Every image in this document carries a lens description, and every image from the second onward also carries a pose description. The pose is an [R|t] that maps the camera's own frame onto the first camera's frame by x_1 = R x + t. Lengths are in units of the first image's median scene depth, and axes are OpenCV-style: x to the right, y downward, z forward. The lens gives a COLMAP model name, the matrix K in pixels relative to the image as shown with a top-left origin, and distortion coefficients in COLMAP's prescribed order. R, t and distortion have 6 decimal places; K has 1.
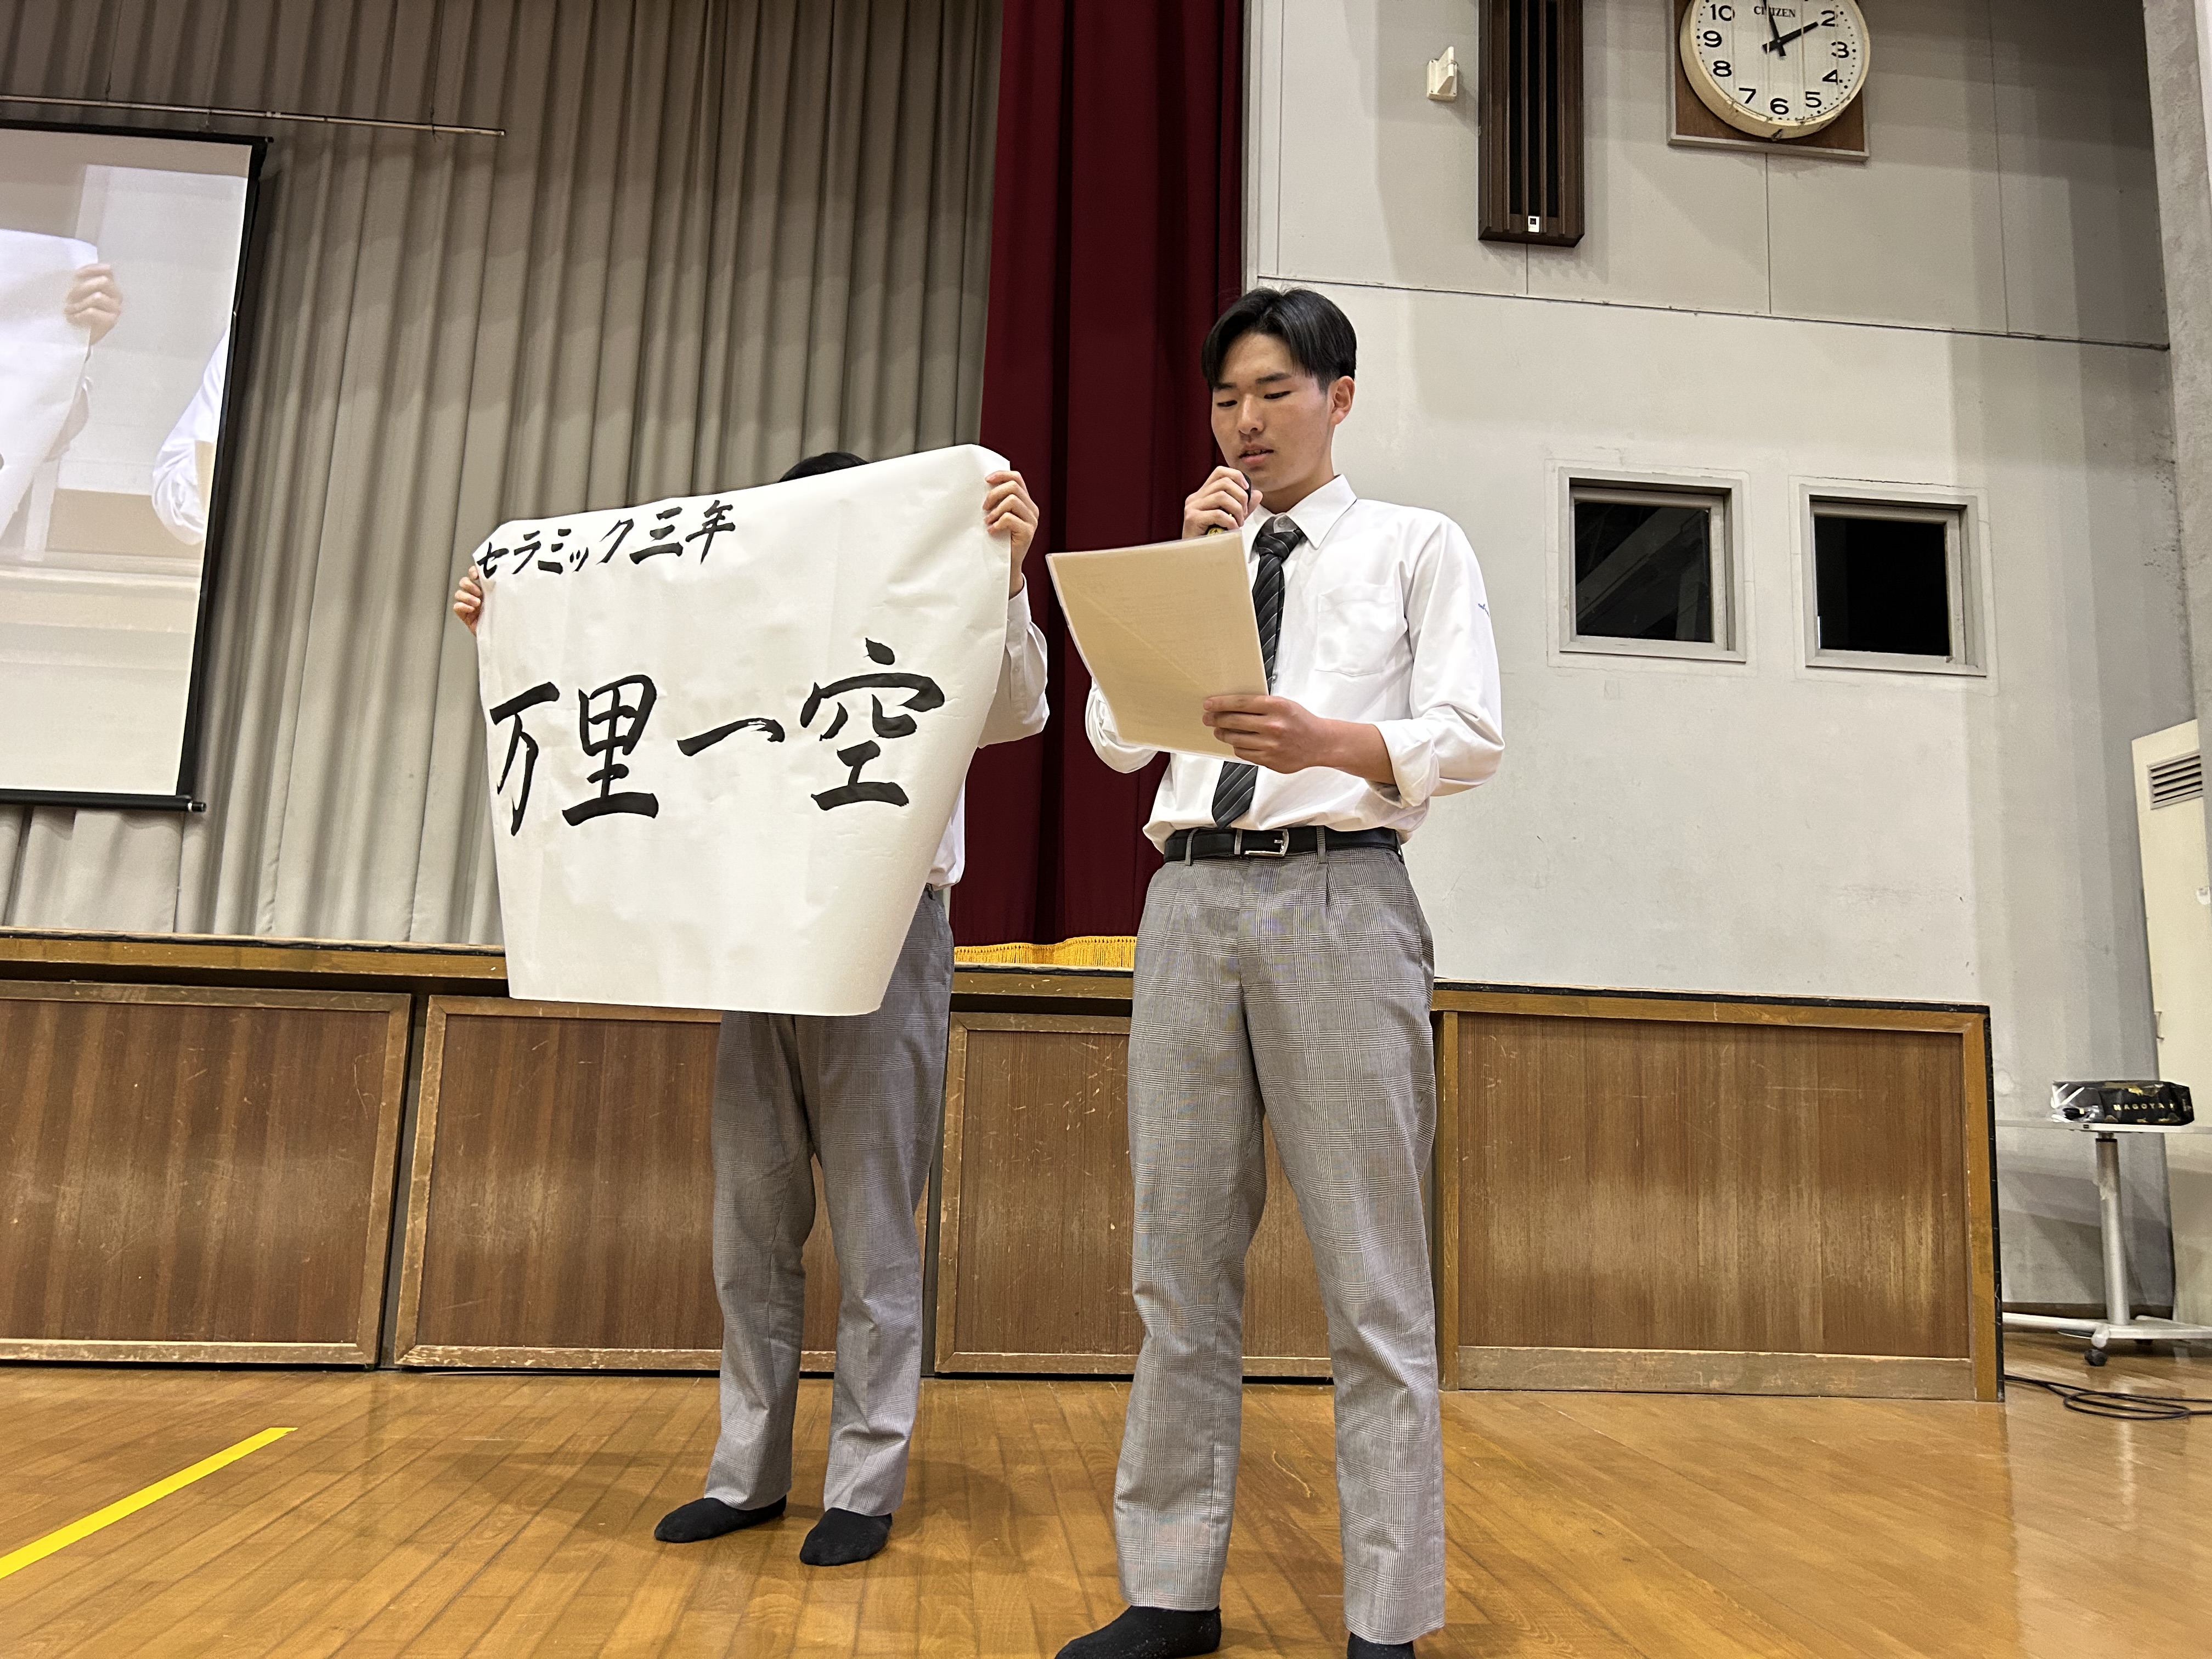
lens RADIAL K [[1680.1, 0, 1106.1], [0, 1680.1, 834.8], [0, 0, 1]] dist [0.044216, -0.045152]
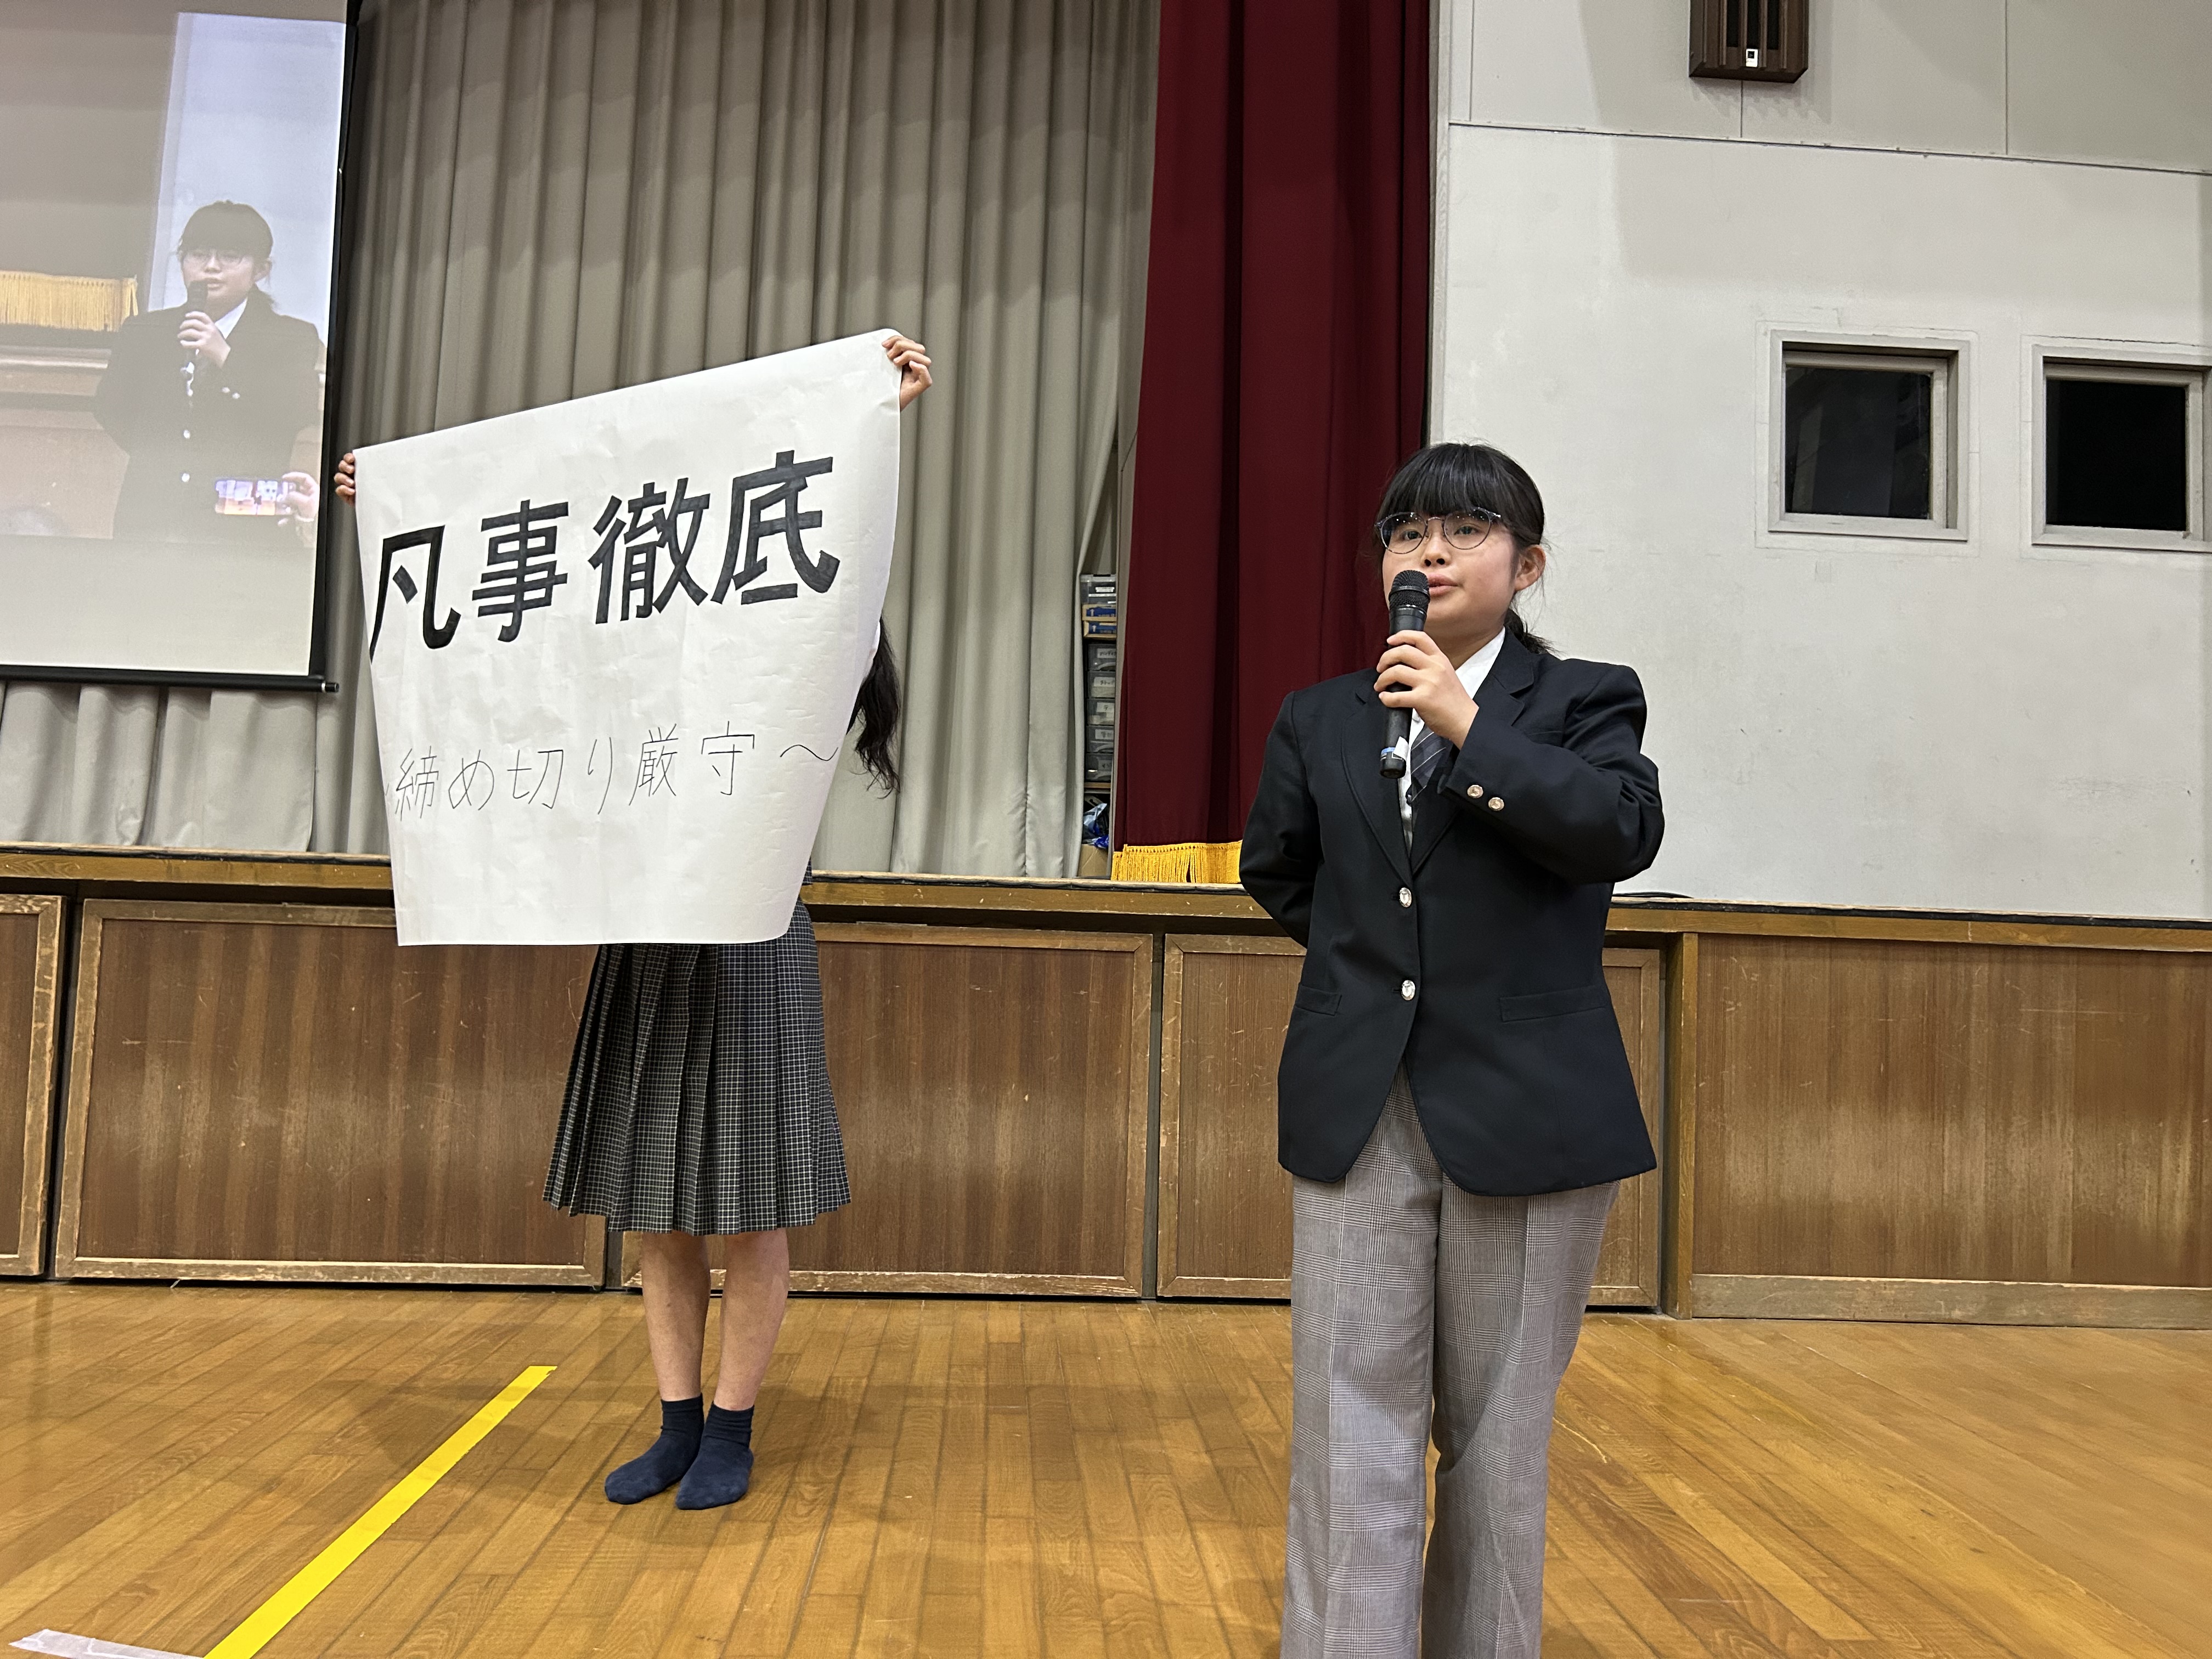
lens RADIAL K [[1682.6, 0, 1106.6], [0, 1682.6, 845.0], [0, 0, 1]] dist [0.042908, -0.044560]
pose [[0.999334, -0.000353, -0.036486, -0.089338], [0.003933, 0.995170, 0.098088, -0.039021], [0.036275, -0.098166, 0.994509, 0.040191]]
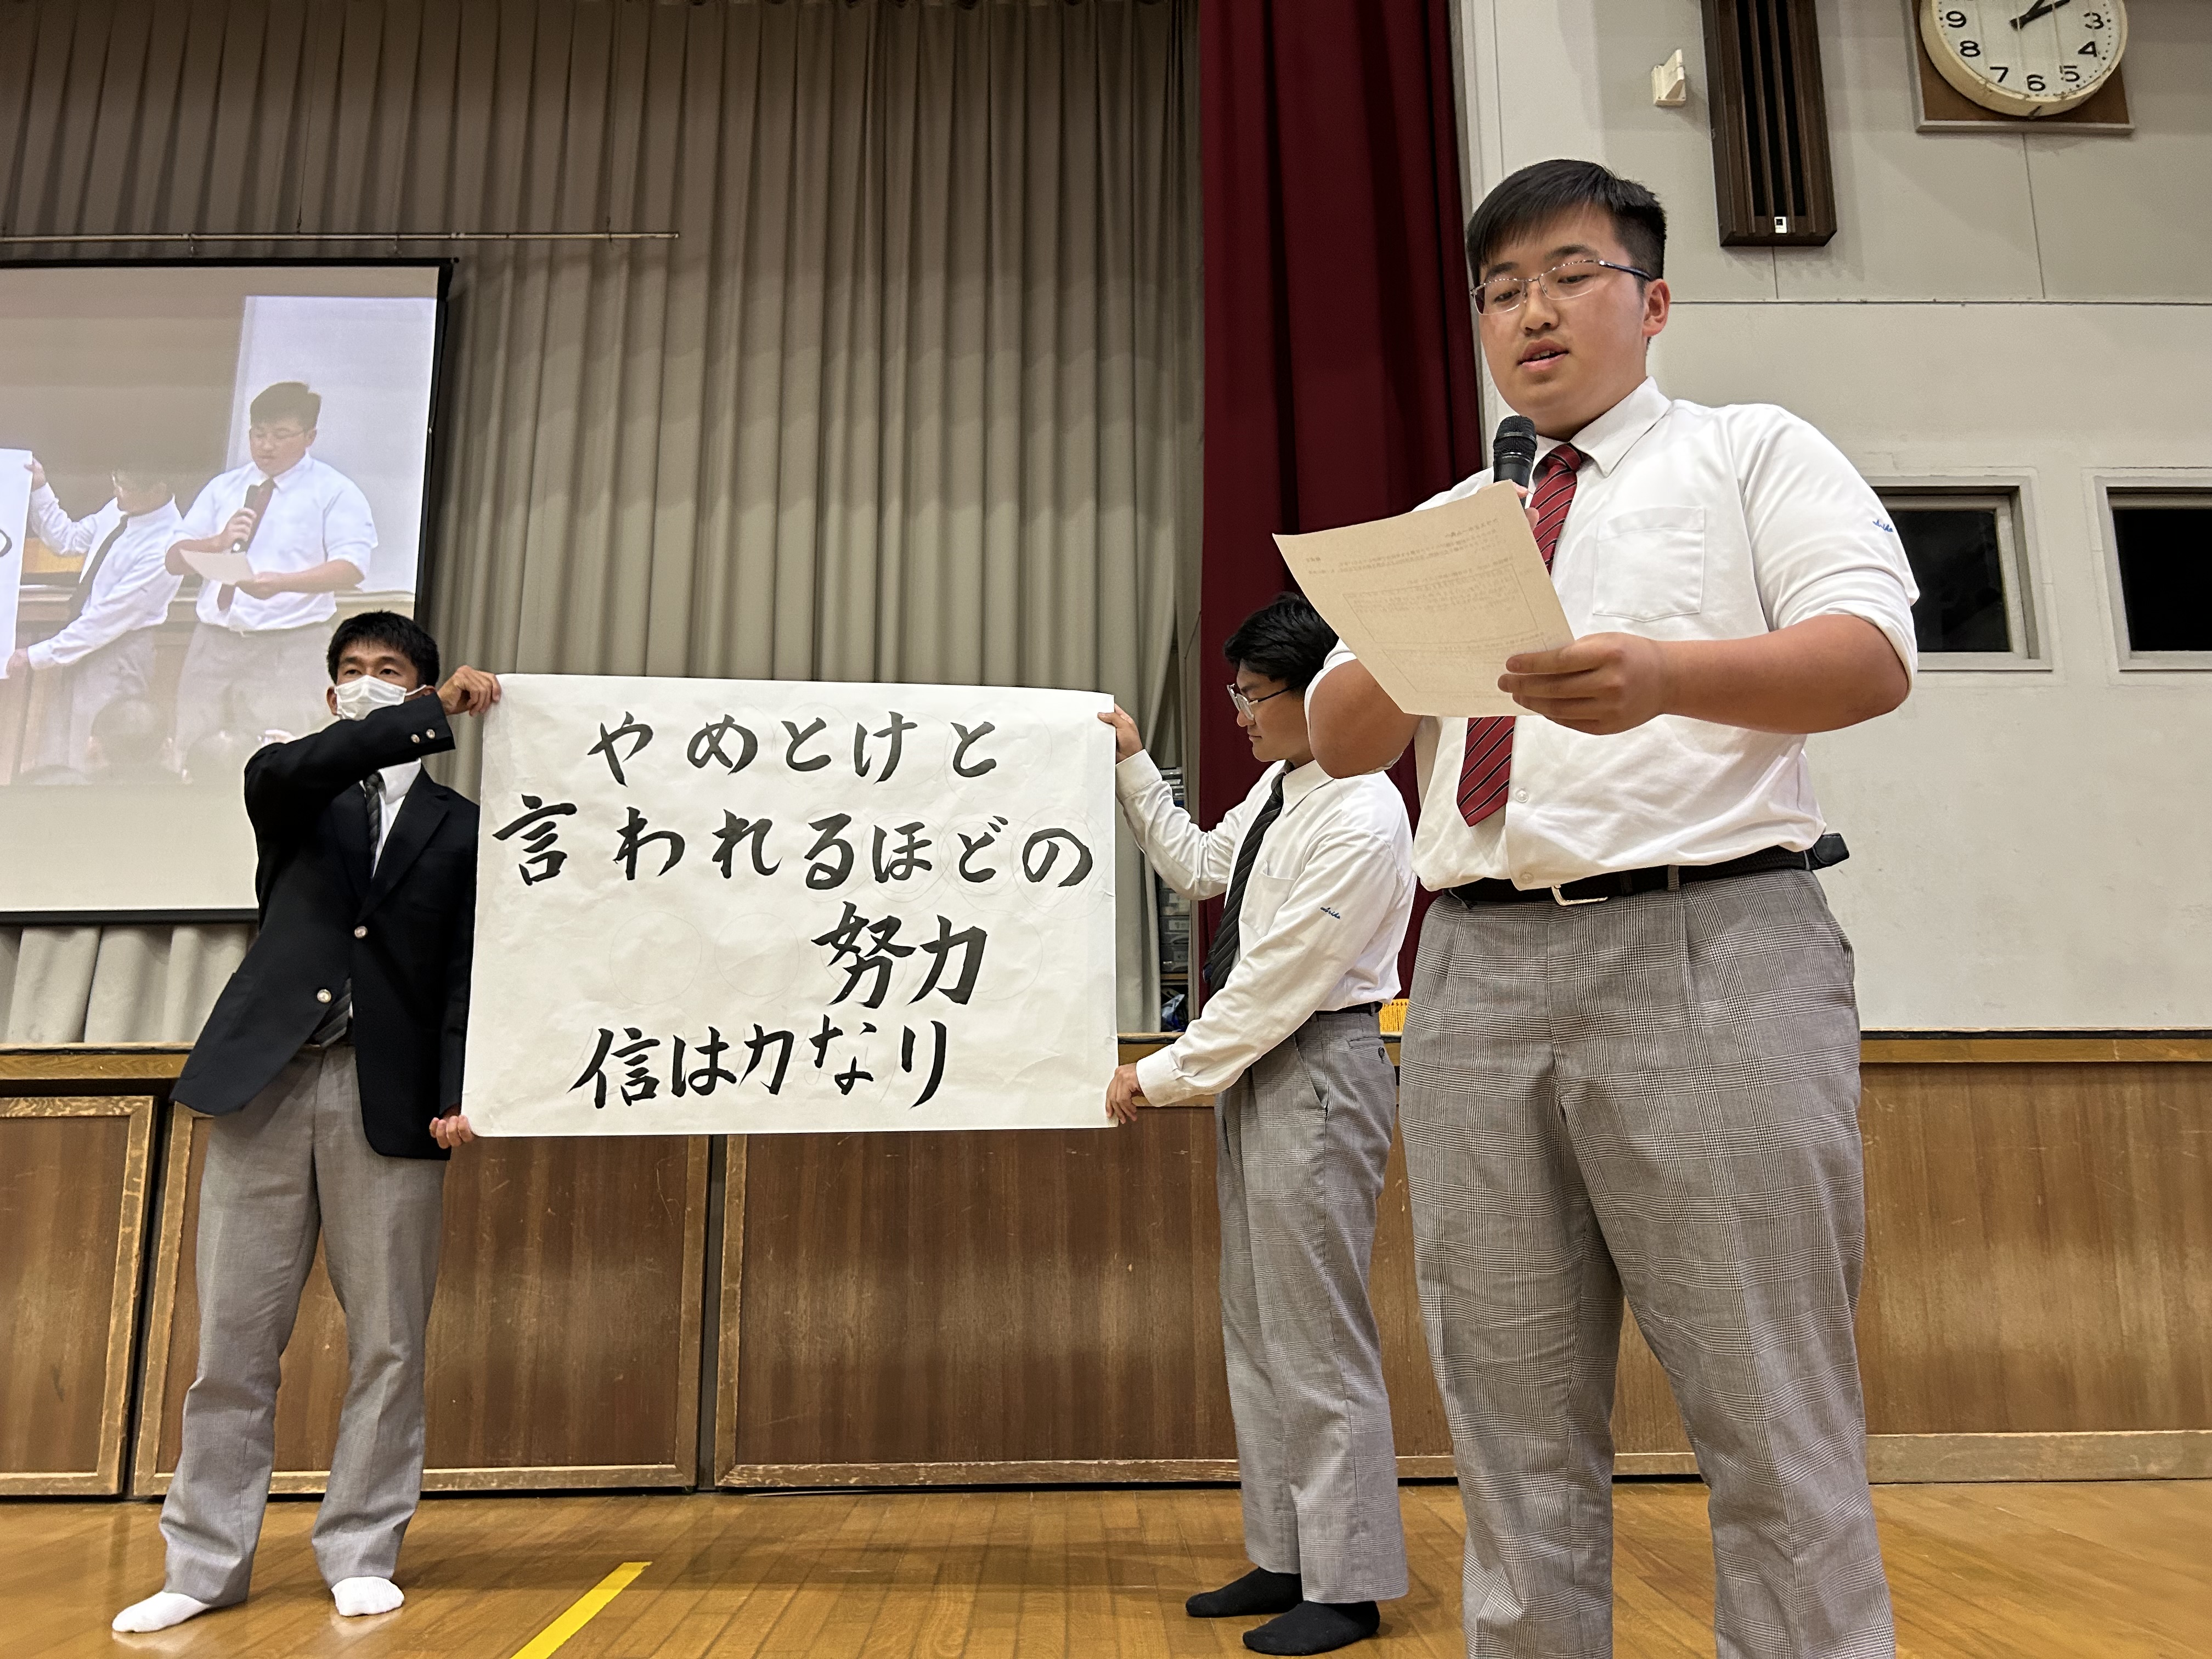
lens RADIAL K [[1681.9, 0, 1101.3], [0, 1681.9, 840.8], [0, 0, 1]] dist [0.049439, -0.055173]
pose [[0.995817, -0.055111, -0.072880, -0.105617], [0.052224, 0.997796, -0.040946, 0.002459], [0.074976, 0.036968, 0.996500, 0.053528]]
